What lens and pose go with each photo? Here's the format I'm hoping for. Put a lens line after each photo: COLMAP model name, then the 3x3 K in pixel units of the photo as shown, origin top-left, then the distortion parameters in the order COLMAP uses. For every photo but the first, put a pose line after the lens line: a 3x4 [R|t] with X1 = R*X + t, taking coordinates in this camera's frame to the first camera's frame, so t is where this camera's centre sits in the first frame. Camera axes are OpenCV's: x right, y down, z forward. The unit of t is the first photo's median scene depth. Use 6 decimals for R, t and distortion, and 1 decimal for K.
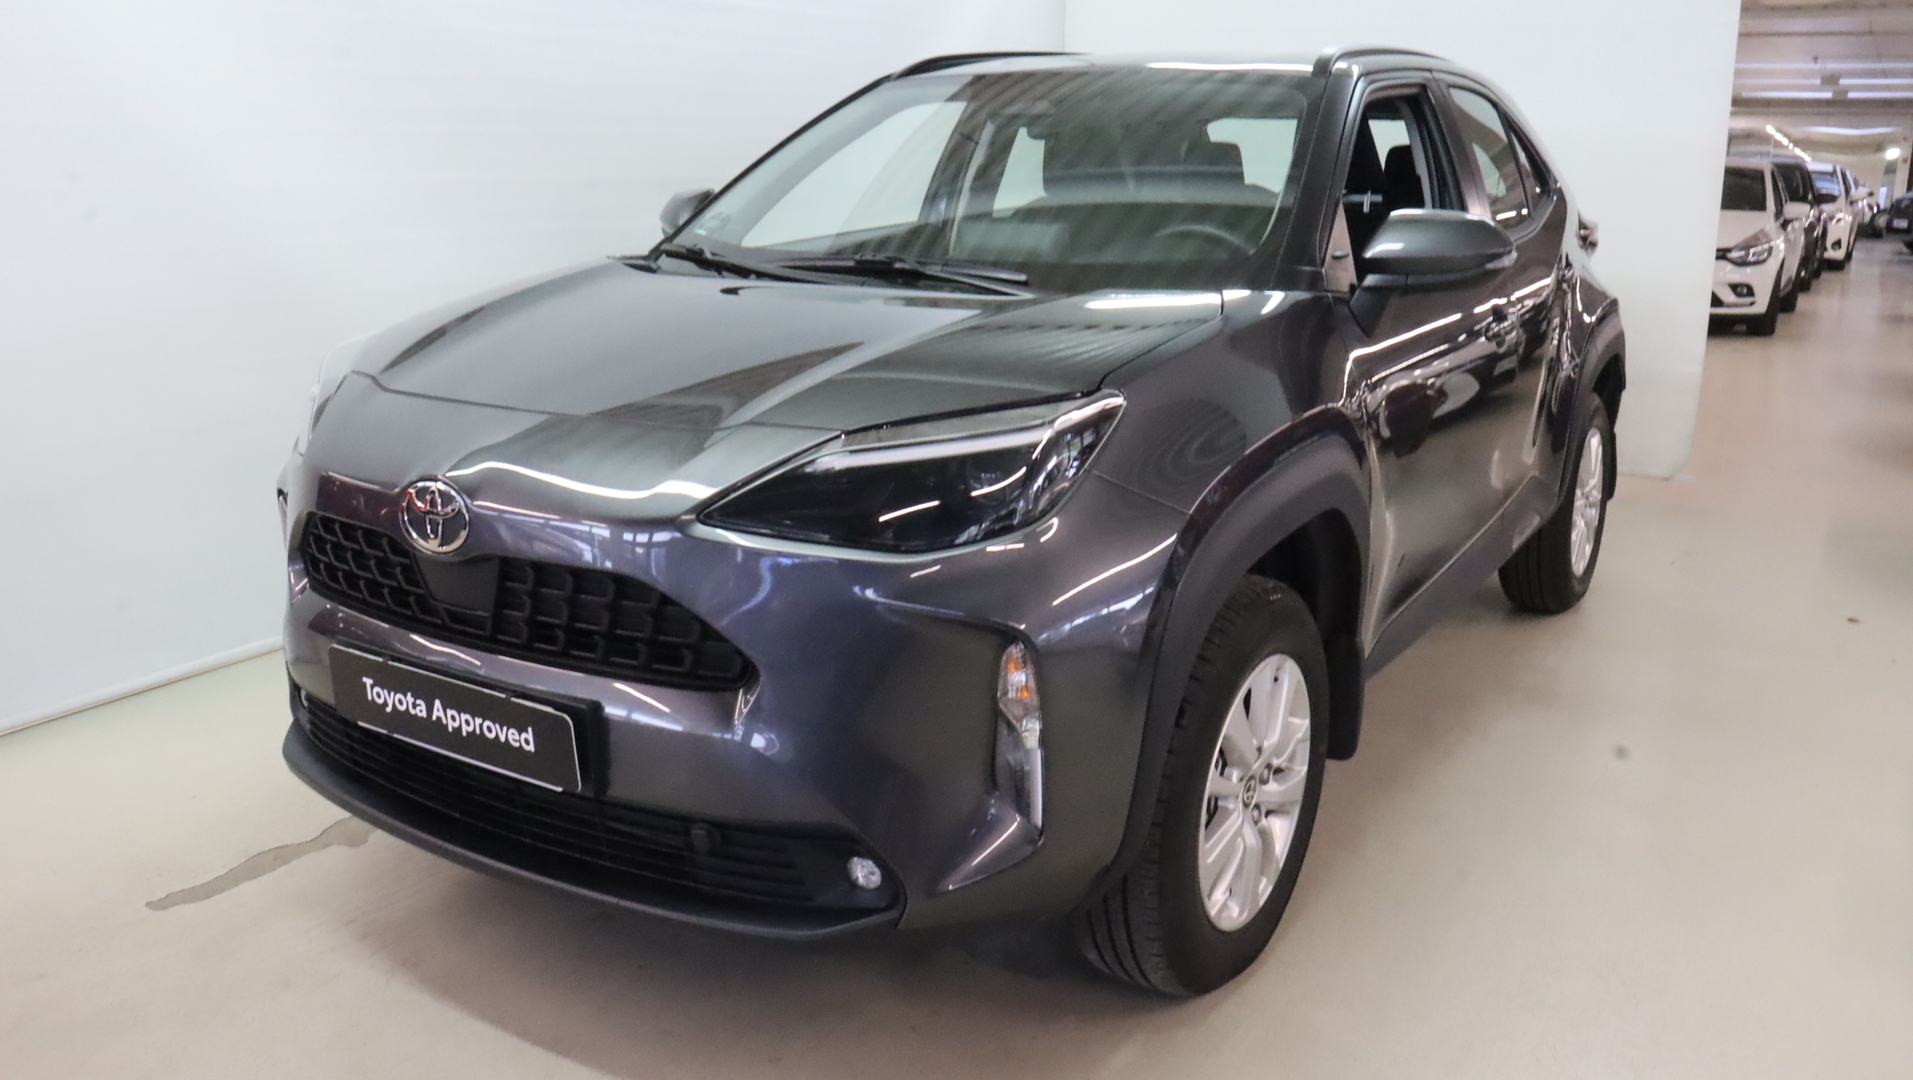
lens RADIAL K [[1551.7, 0, 955.4], [0, 1551.7, 538.5], [0, 0, 1]] dist [-0.147073, 0.081818]
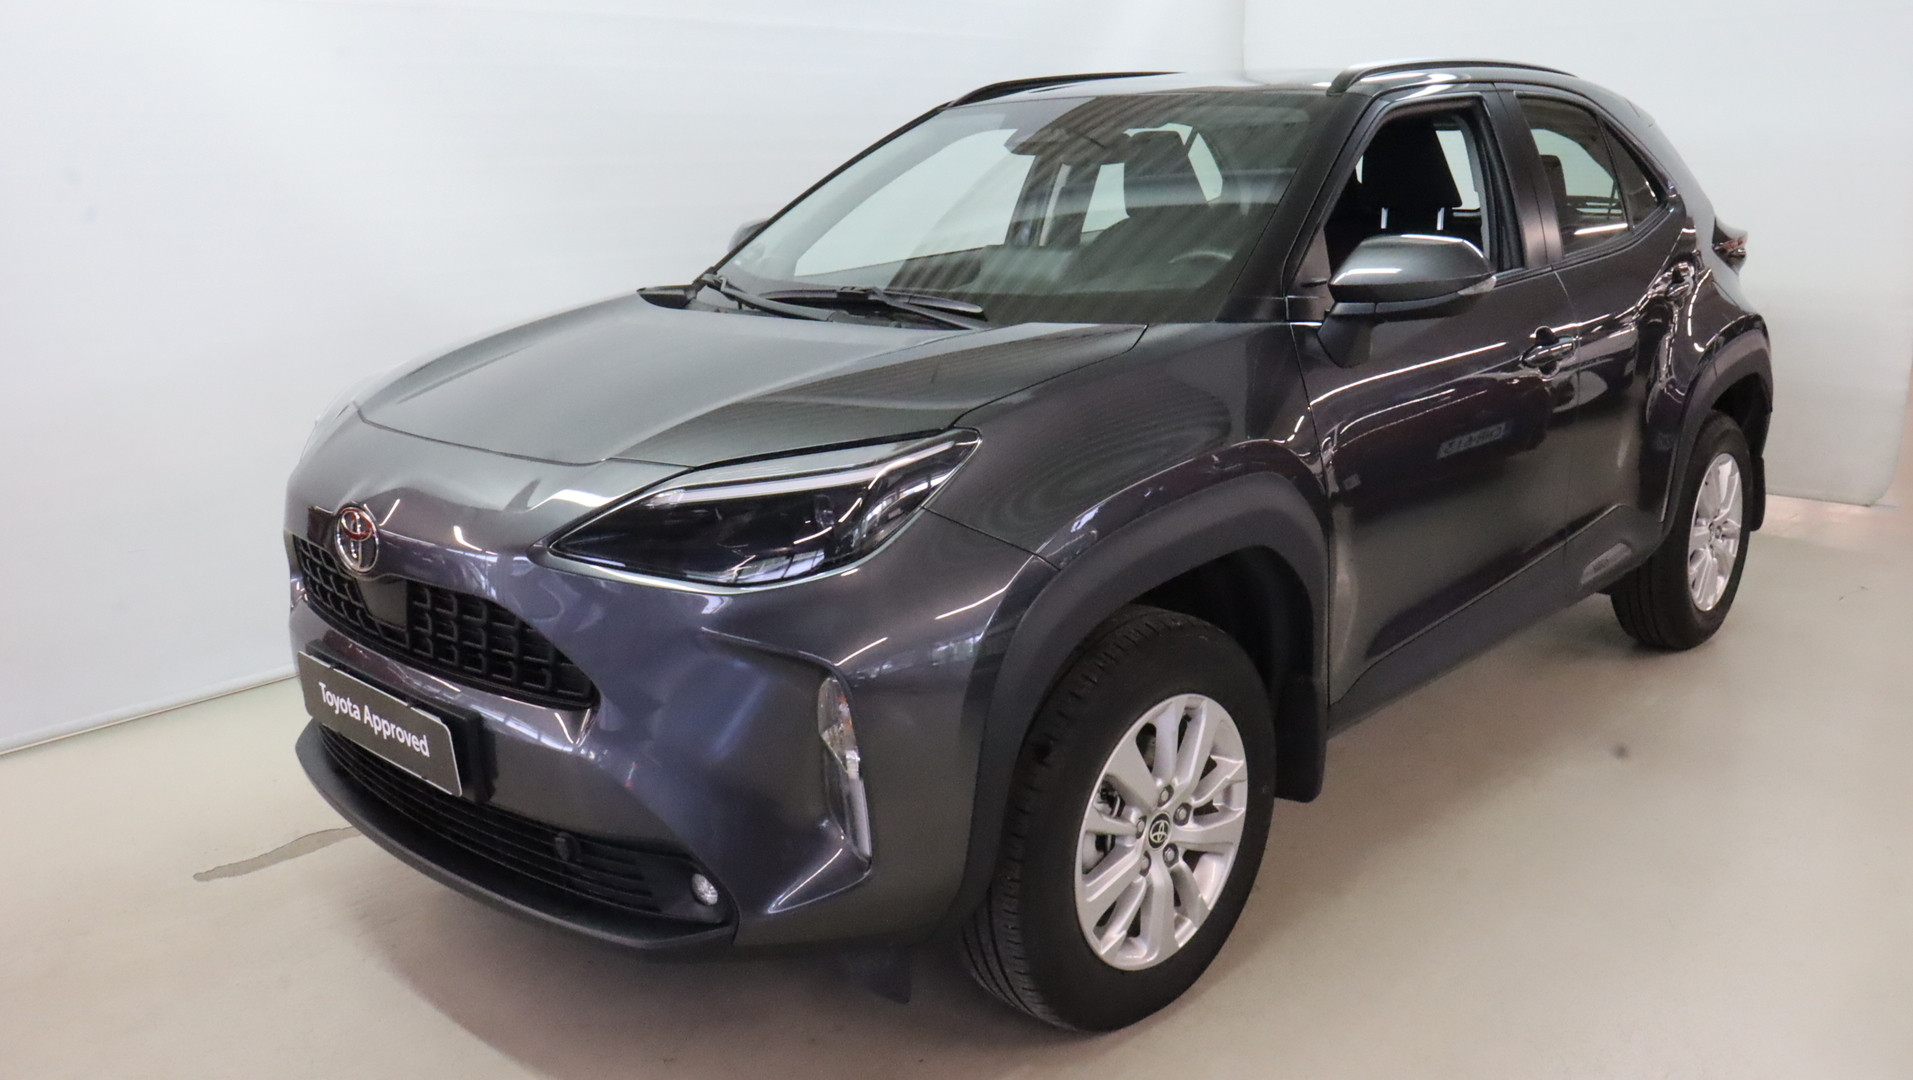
lens RADIAL K [[1551.7, 0, 947.7], [0, 1551.7, 528.5], [0, 0, 1]] dist [-0.147073, 0.081818]
pose [[0.981012, 0.018163, -0.193093, 0.247480], [-0.020037, 0.999769, -0.007757, -0.019199], [0.192907, 0.011479, 0.981150, 0.003659]]
